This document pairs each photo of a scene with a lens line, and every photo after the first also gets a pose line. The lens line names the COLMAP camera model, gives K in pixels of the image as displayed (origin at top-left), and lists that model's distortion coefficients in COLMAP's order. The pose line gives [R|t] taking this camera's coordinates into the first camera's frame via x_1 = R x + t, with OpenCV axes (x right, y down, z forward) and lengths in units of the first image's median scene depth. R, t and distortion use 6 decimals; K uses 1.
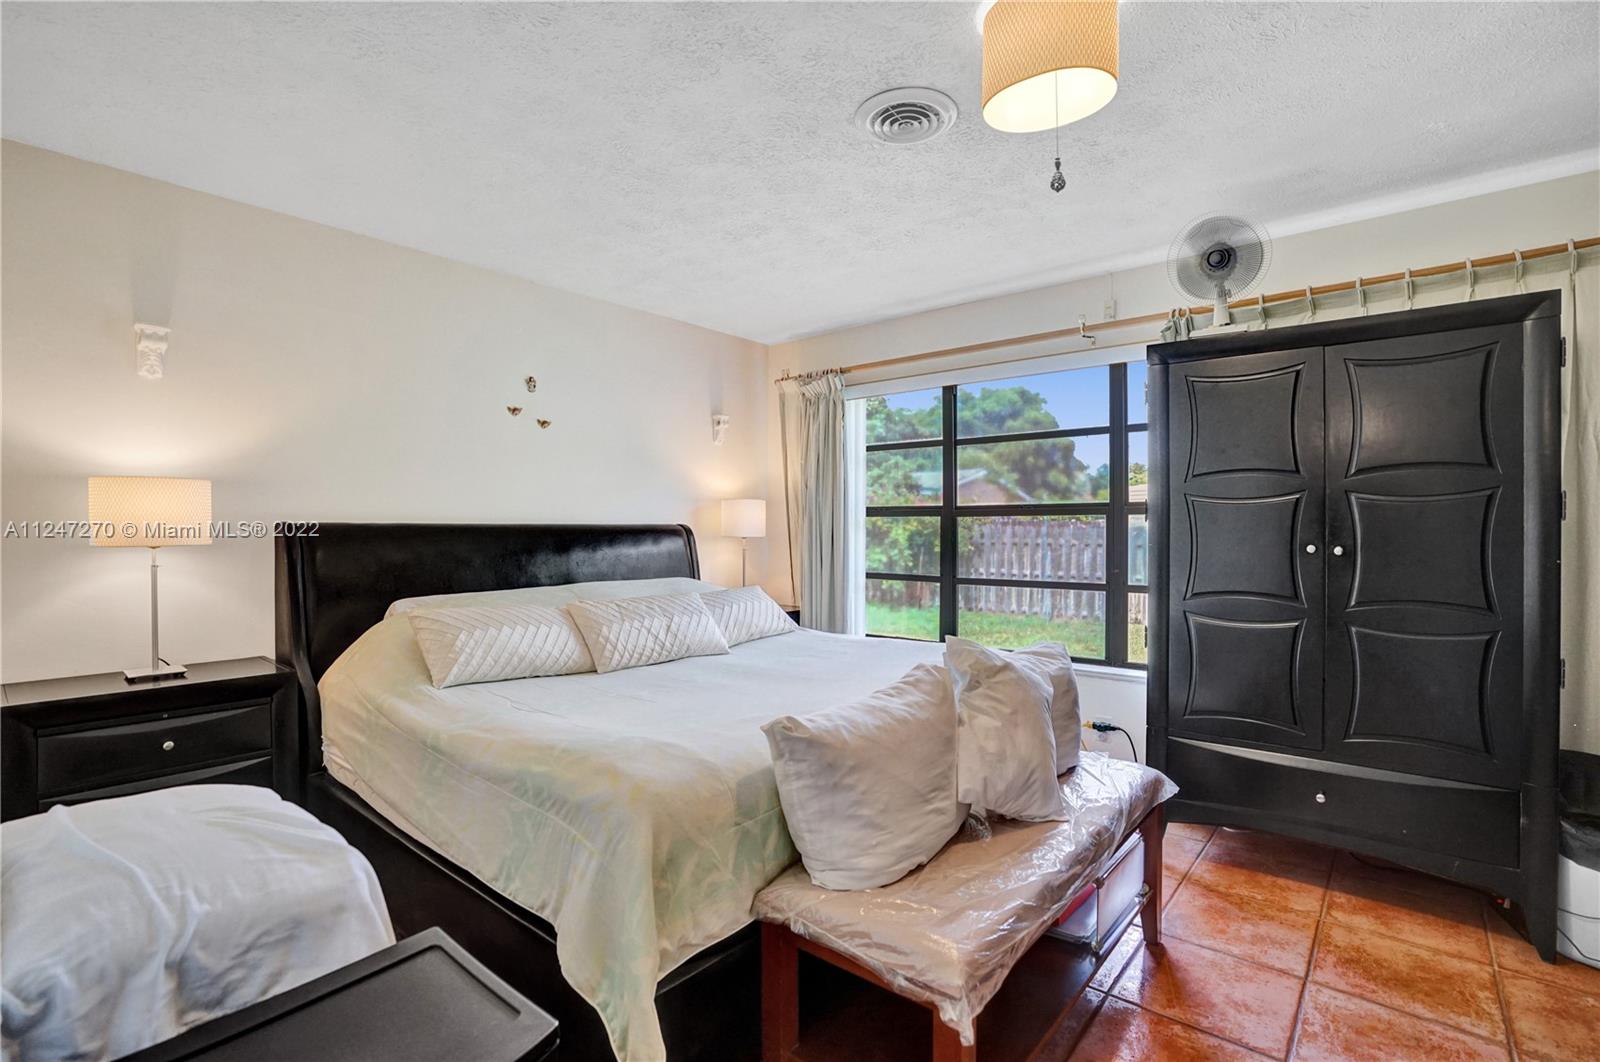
lens RADIAL K [[753.4, 0, 793.7], [0, 753.4, 526.4], [0, 0, 1]] dist [-0.064369, 0.026190]
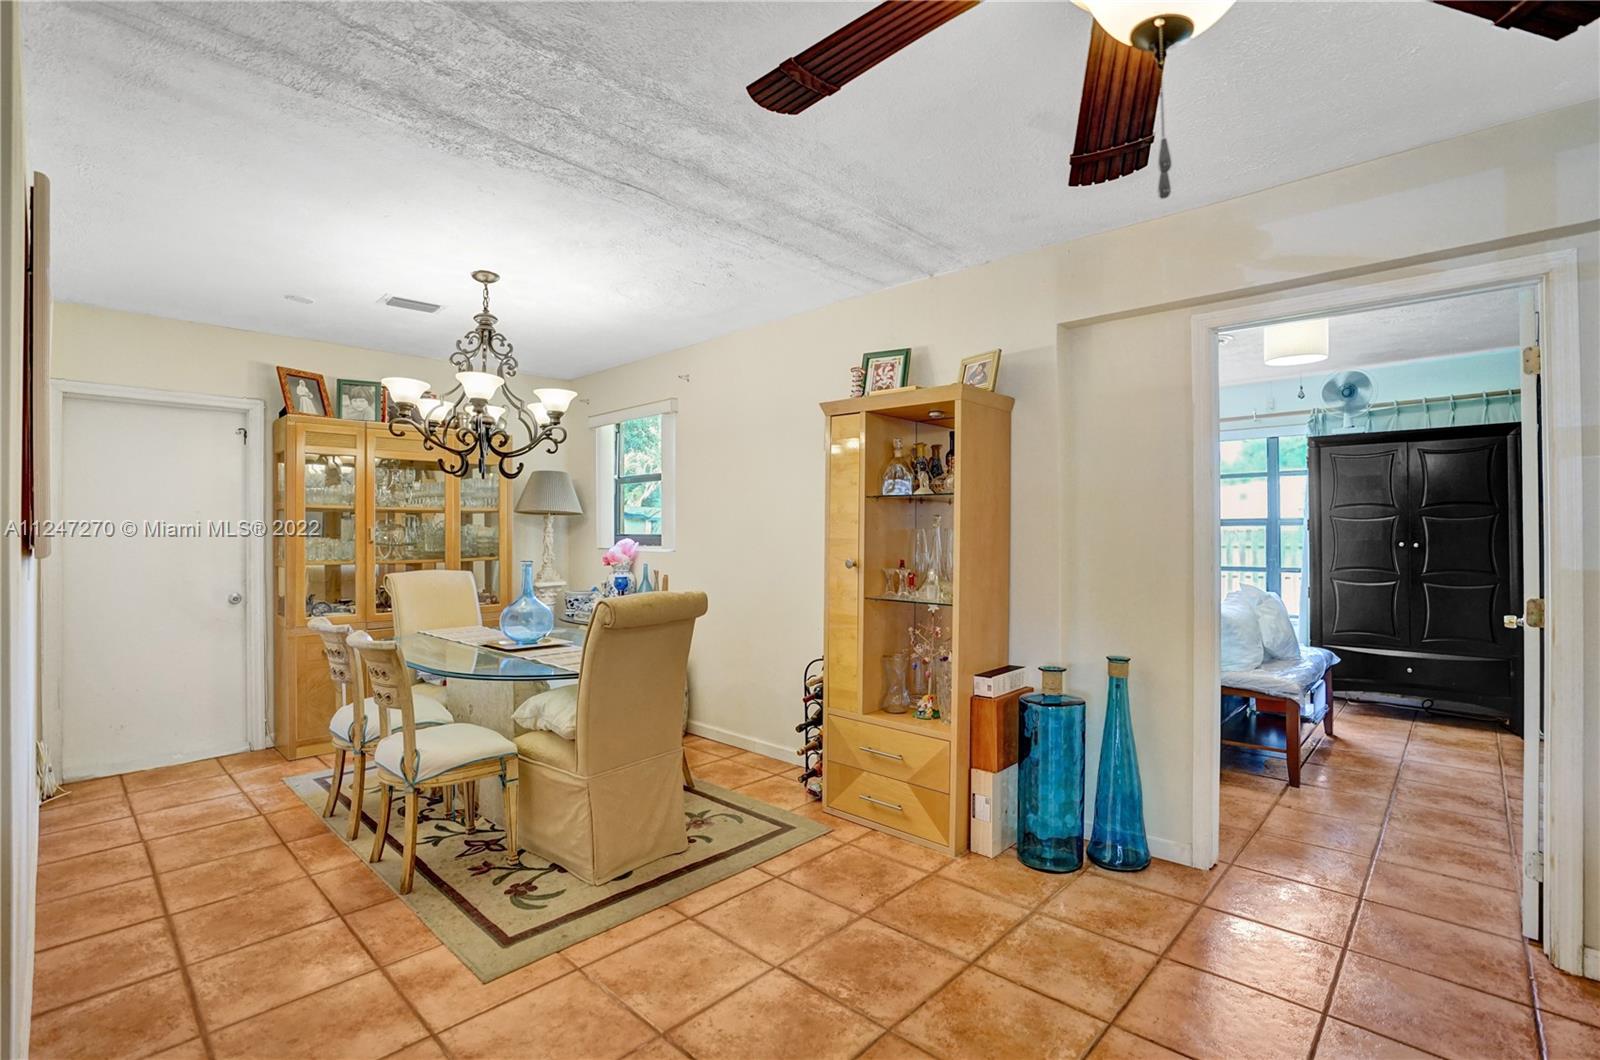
lens RADIAL K [[722.9, 0, 800.0], [0, 722.9, 530.0], [0, 0, 1]] dist [-0.061836, 0.014971]
pose [[0.998890, 0.003484, -0.046973, -0.735686], [-0.003900, 0.999954, -0.008774, 0.013936], [0.046940, 0.008947, 0.998858, -0.839790]]
